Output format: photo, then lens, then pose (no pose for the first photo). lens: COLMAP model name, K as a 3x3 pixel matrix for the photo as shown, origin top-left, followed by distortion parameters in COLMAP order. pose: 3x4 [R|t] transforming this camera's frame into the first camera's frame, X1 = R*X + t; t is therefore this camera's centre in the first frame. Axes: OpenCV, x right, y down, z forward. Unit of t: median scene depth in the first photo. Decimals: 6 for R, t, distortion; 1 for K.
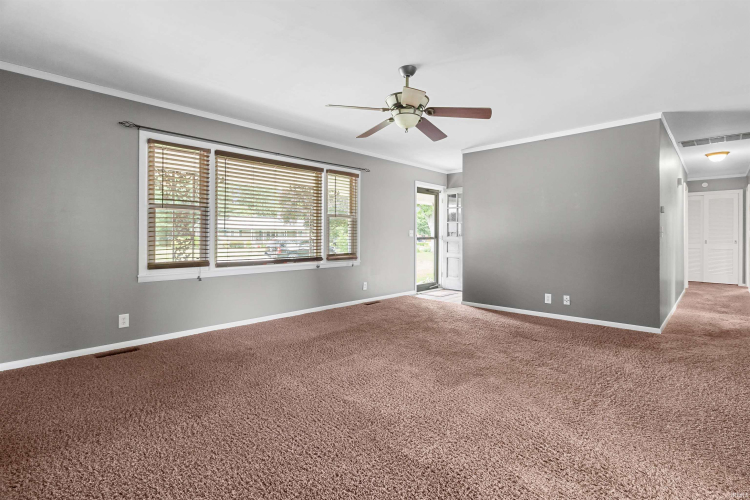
lens RADIAL K [[357.7, 0, 380.9], [0, 357.7, 237.1], [0, 0, 1]] dist [0.002837, -0.000114]
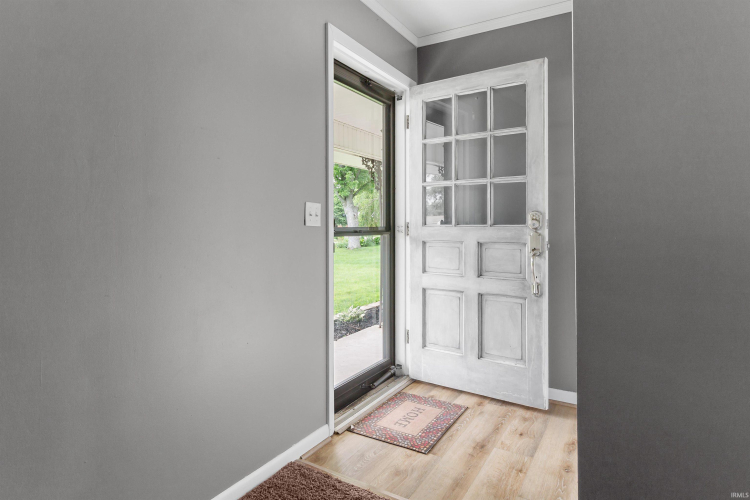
lens RADIAL K [[419.9, 0, 375.0], [0, 419.9, 250.0], [0, 0, 1]] dist [-0.000174, -0.000020]
pose [[0.978082, -0.011691, 0.207892, 0.058133], [0.000187, 0.998472, 0.055268, -0.000681], [-0.208220, -0.054018, 0.976589, 0.620020]]
